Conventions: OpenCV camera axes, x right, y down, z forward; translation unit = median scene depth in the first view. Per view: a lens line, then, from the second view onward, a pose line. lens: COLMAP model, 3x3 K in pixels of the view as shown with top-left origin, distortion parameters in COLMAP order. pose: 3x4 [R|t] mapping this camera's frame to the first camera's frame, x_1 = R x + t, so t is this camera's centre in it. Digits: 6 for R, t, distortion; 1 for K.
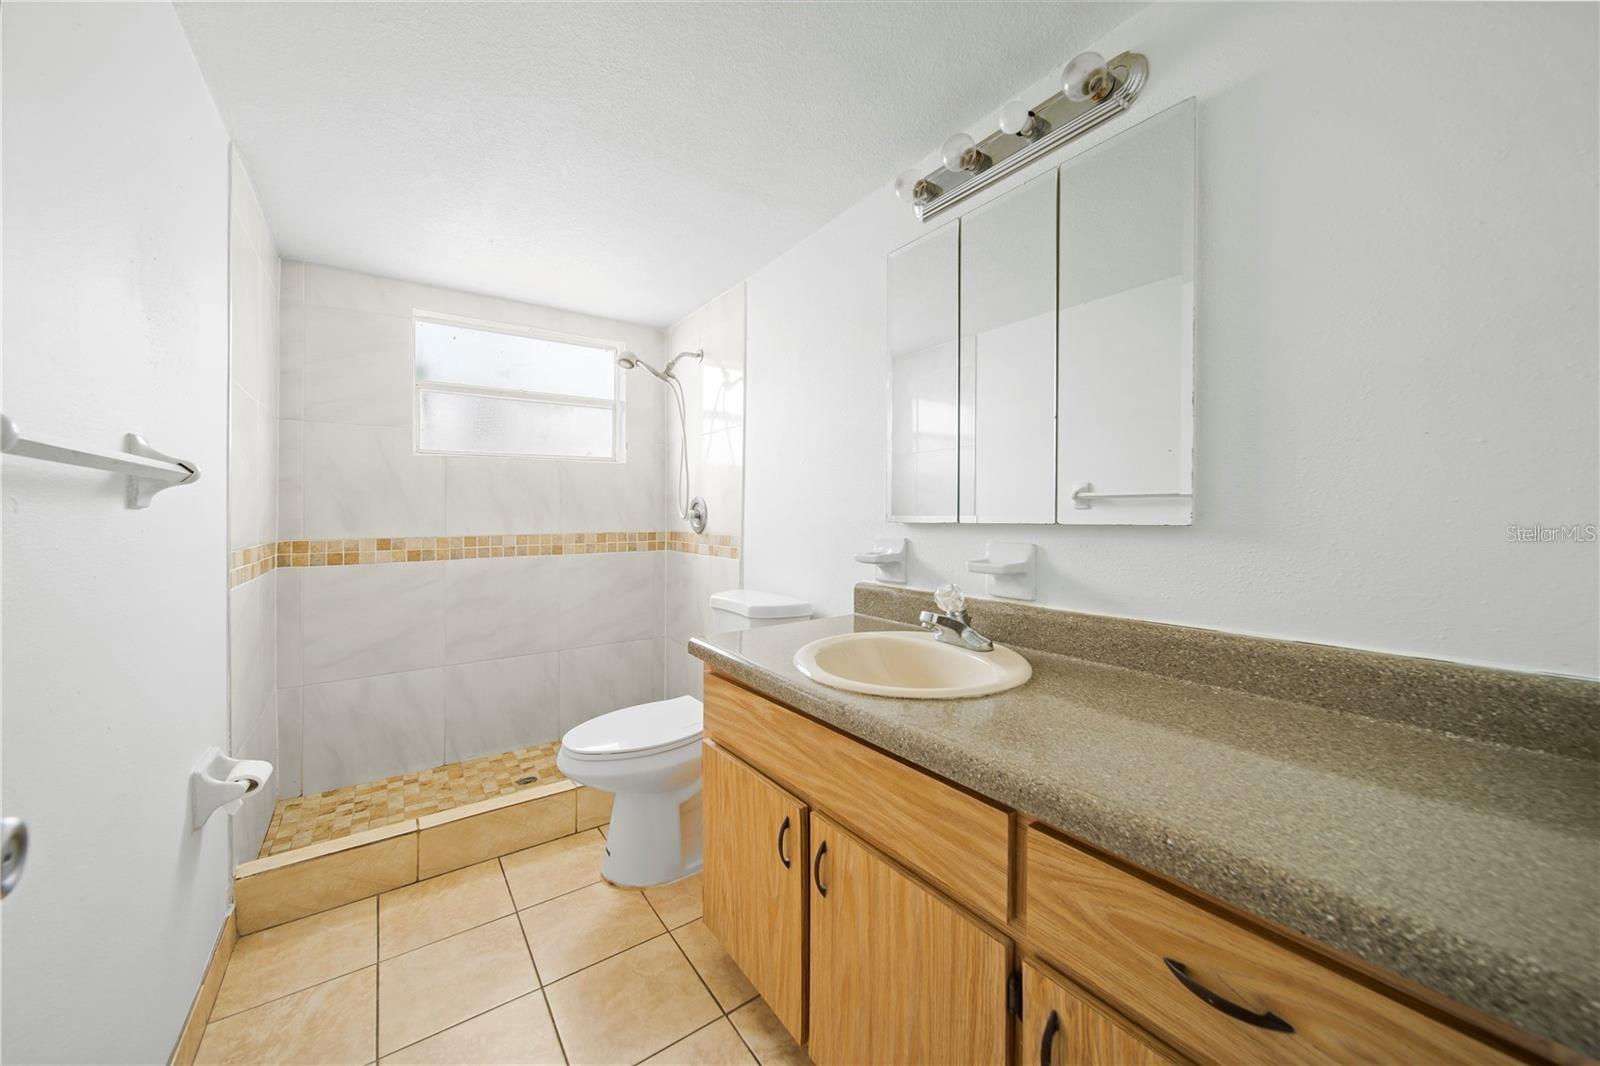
lens RADIAL K [[579.4, 0, 808.0], [0, 579.4, 510.1], [0, 0, 1]] dist [-0.000552, -0.000246]
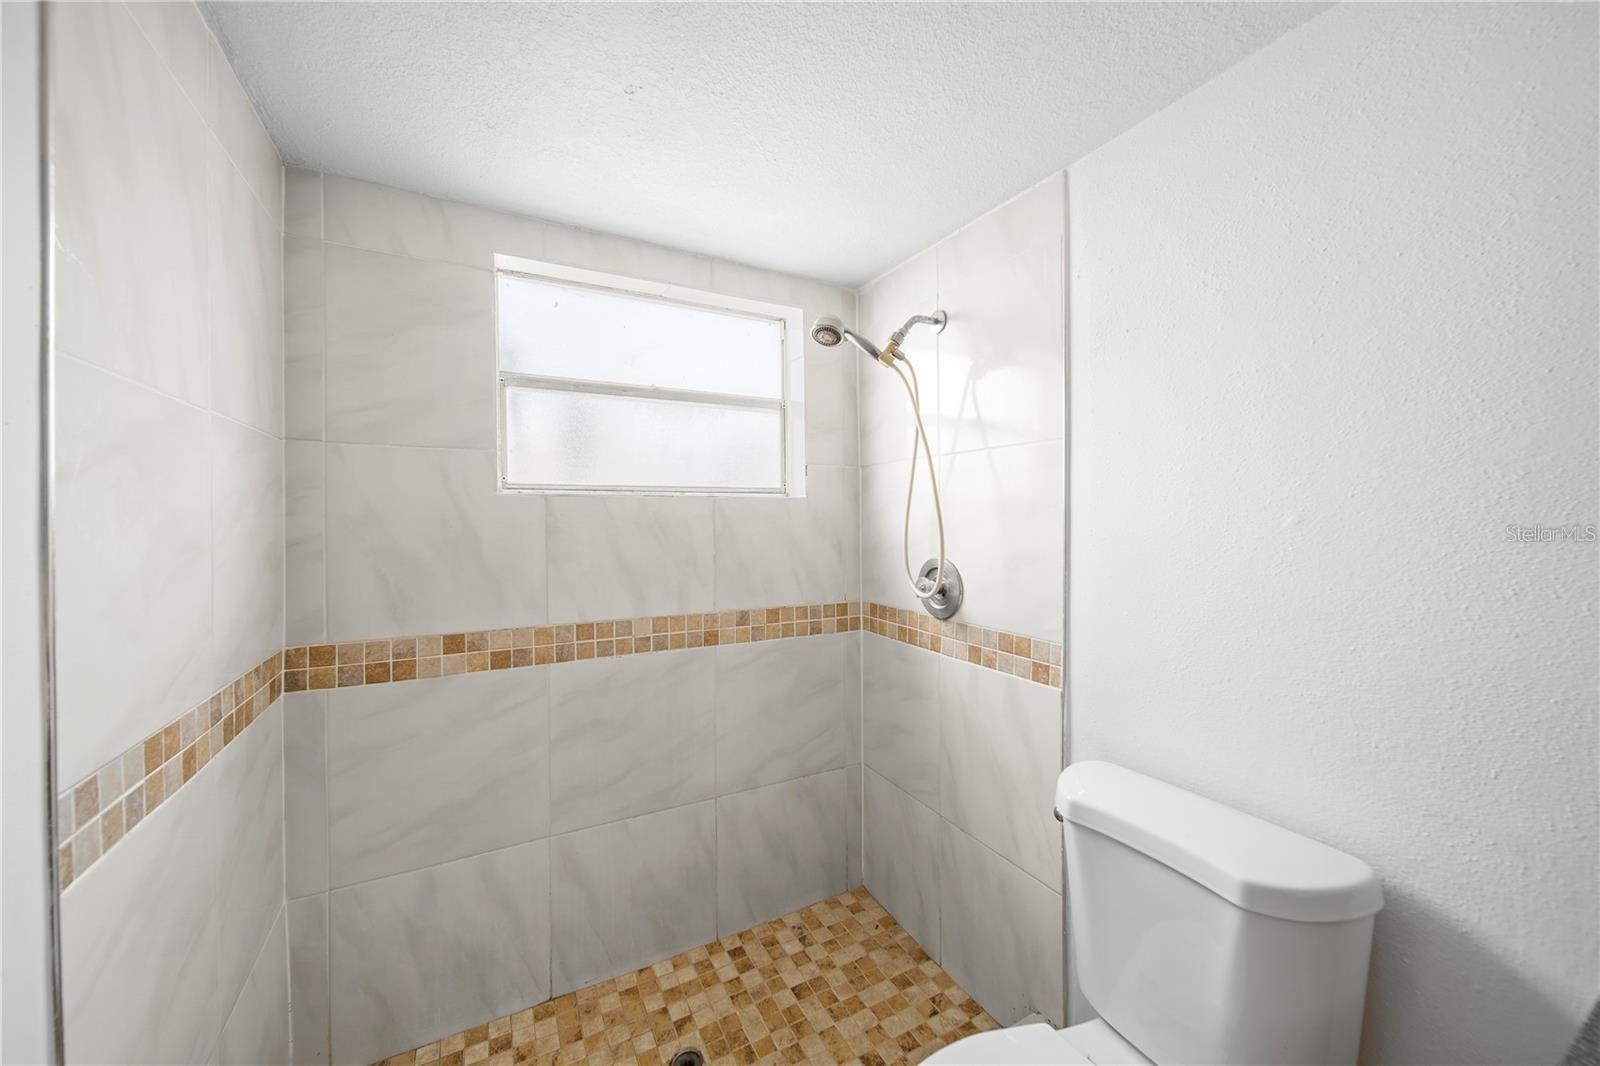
lens RADIAL K [[579.4, 0, 800.4], [0, 579.4, 530.8], [0, 0, 1]] dist [-0.000552, -0.000246]
pose [[0.992357, 0.008360, -0.123118, -0.271551], [-0.004347, 0.999451, 0.032833, -0.073317], [0.123325, -0.032047, 0.991849, 0.406045]]
